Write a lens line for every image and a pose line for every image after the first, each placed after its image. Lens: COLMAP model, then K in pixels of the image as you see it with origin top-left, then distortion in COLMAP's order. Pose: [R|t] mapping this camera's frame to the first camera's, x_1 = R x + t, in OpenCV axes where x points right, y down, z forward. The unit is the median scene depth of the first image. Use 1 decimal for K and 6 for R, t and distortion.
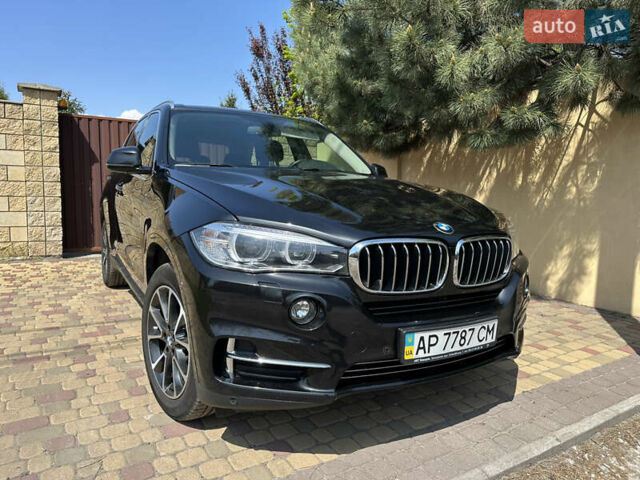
lens RADIAL K [[450.3, 0, 319.9], [0, 450.3, 242.0], [0, 0, 1]] dist [0.006816, -0.008712]
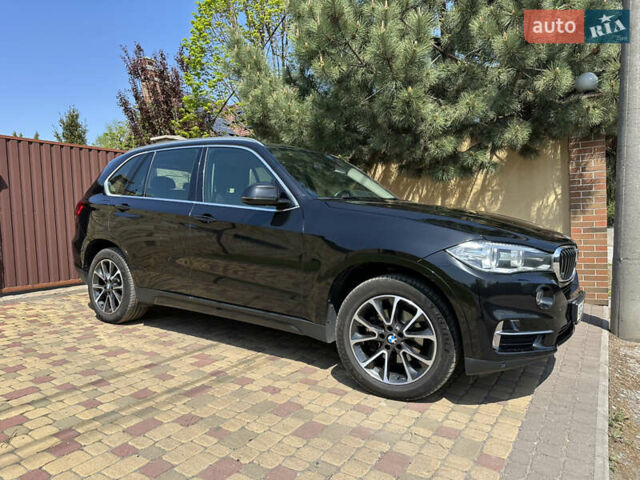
lens RADIAL K [[450.3, 0, 319.5], [0, 450.3, 238.8], [0, 0, 1]] dist [0.006816, -0.008712]
pose [[0.903978, -0.047640, 0.424917, -0.504212], [0.069321, 0.996955, -0.035702, -0.013829], [-0.421923, 0.061729, 0.904528, -0.030228]]
